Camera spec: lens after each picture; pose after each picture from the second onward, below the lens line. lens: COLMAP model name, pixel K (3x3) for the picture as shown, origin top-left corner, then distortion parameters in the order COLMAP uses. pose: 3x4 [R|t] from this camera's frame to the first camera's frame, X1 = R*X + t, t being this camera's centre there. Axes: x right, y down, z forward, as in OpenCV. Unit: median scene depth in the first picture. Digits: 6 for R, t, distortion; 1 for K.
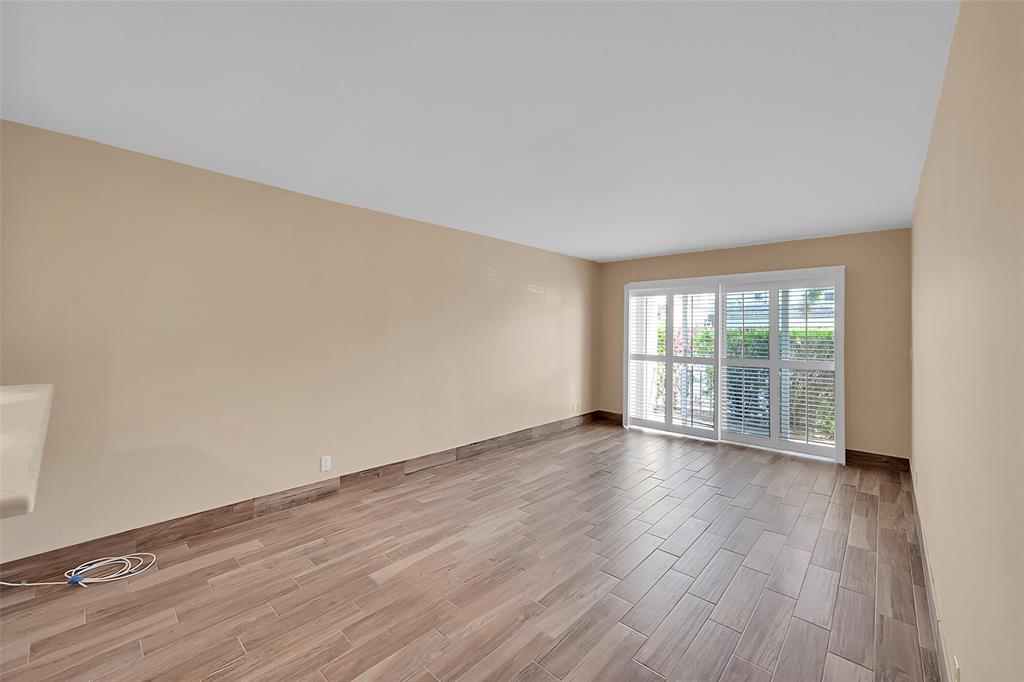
lens RADIAL K [[413.0, 0, 518.5], [0, 413.0, 324.6], [0, 0, 1]] dist [-0.000696, 0.000017]
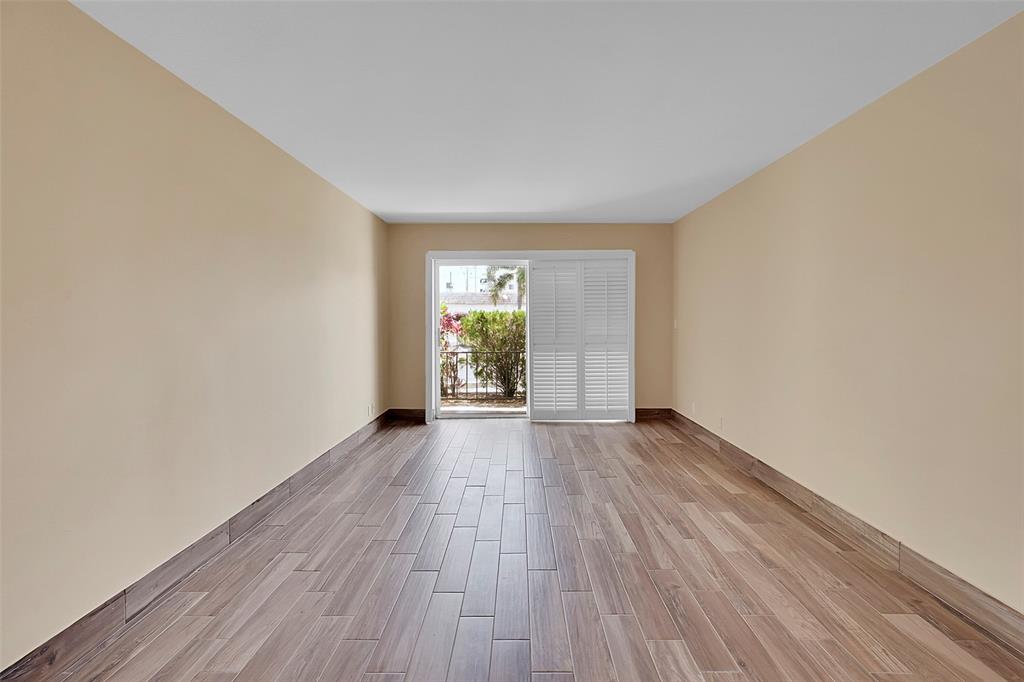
lens RADIAL K [[413.0, 0, 518.5], [0, 413.0, 324.6], [0, 0, 1]] dist [-0.000696, 0.000017]
pose [[0.743246, -0.021129, 0.668684, -0.298851], [-0.000772, 0.999473, 0.032440, 0.035551], [-0.669018, -0.024627, 0.742838, 0.471067]]
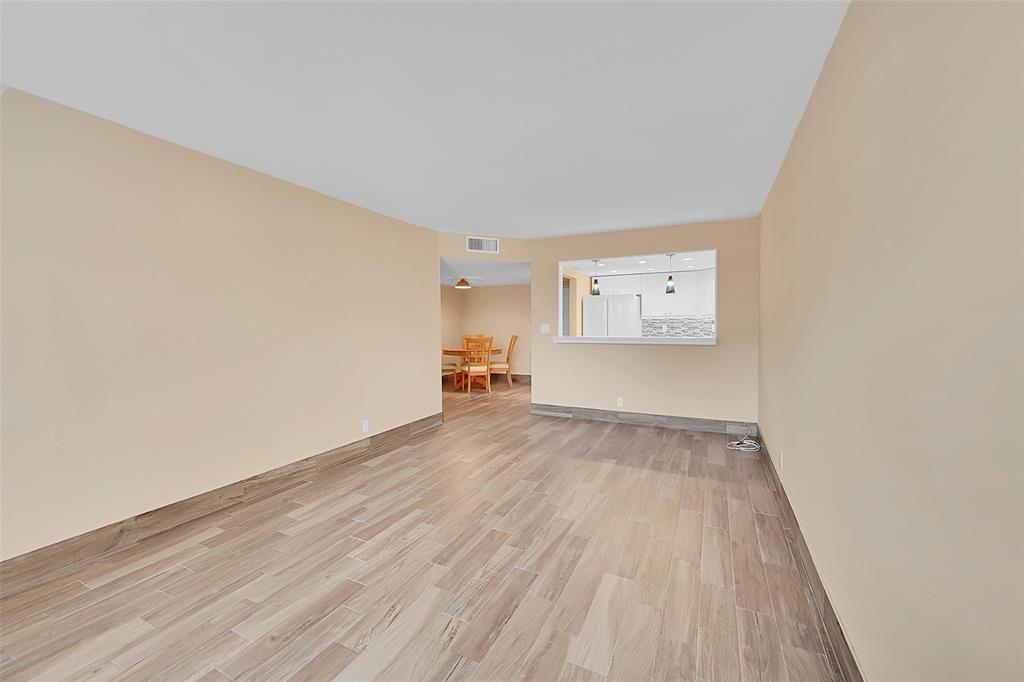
lens RADIAL K [[396.8, 0, 520.2], [0, 396.8, 334.2], [0, 0, 1]] dist [-0.000762, -0.000021]
pose [[-0.958315, 0.004760, -0.285674, 0.329485], [0.001185, 0.999919, 0.012687, 0.053573], [0.285711, 0.011820, -0.958243, 1.708062]]
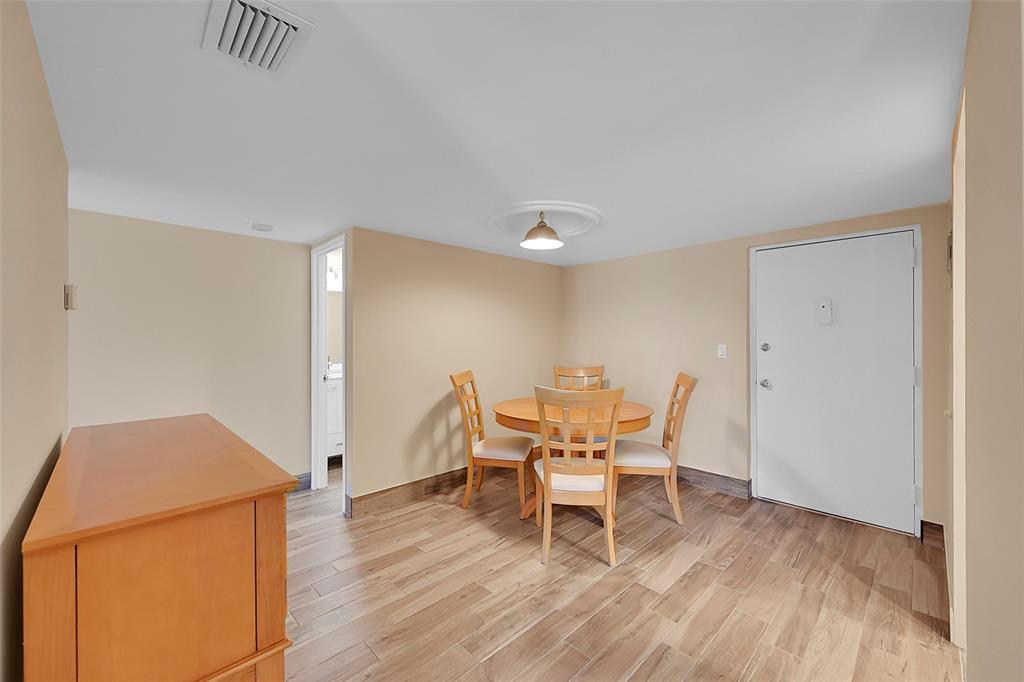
lens RADIAL K [[410.3, 0, 512.0], [0, 410.3, 341.0], [0, 0, 1]] dist [-0.002265, -0.000473]
pose [[-0.998154, -0.006244, 0.060409, -0.011616], [-0.006937, 0.999913, -0.011263, 0.026620], [-0.060333, -0.011661, -0.998110, 0.239433]]
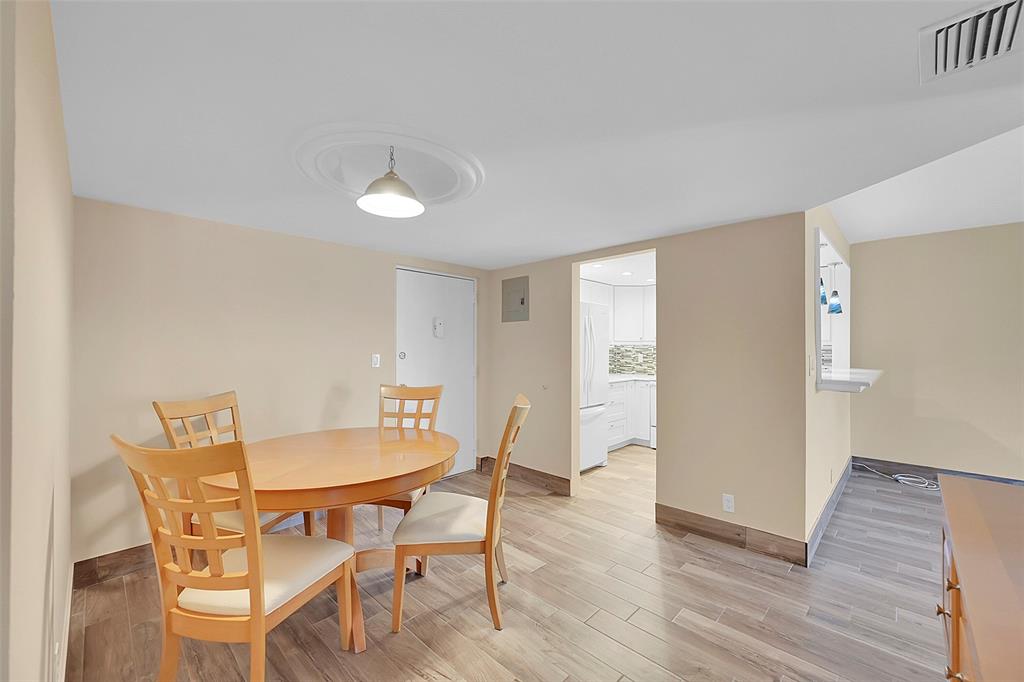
lens RADIAL K [[406.1, 0, 511.3], [0, 406.1, 351.9], [0, 0, 1]] dist [-0.000299, -0.000031]
pose [[-0.038738, 0.002320, -0.999247, 0.559660], [0.012084, 0.999925, 0.001853, 0.016275], [0.999176, -0.012003, -0.038763, -0.463219]]
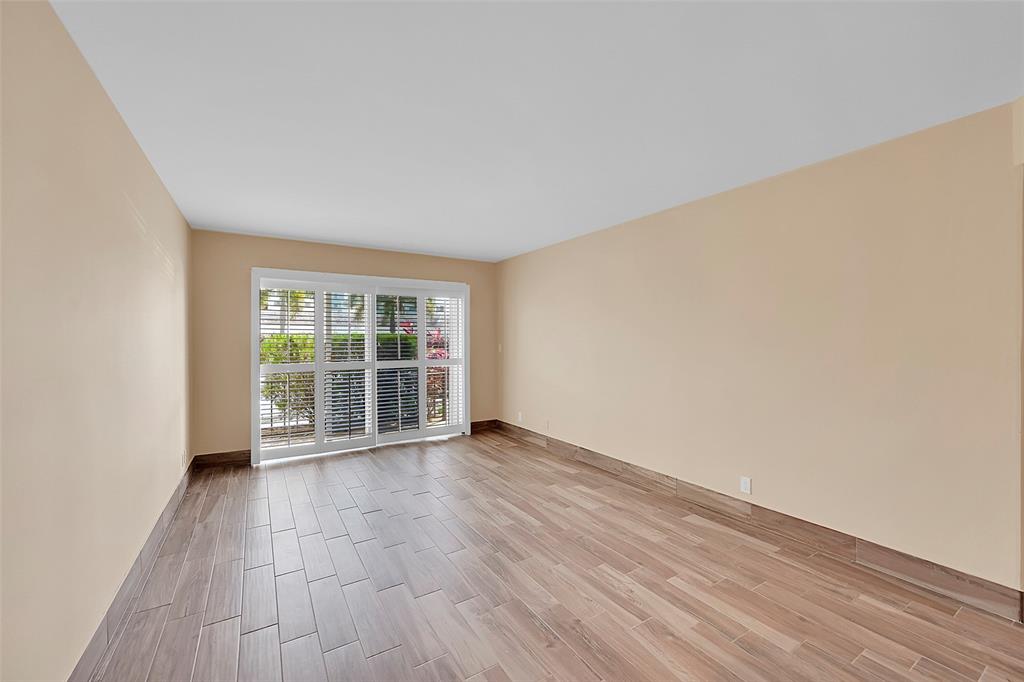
lens RADIAL K [[412.7, 0, 519.5], [0, 412.7, 340.9], [0, 0, 1]] dist [0.000645, 0.000140]
pose [[0.262521, -0.013103, 0.964837, -0.581313], [-0.010572, 0.999809, 0.016455, 0.019681], [-0.964868, -0.014520, 0.262332, 0.658750]]
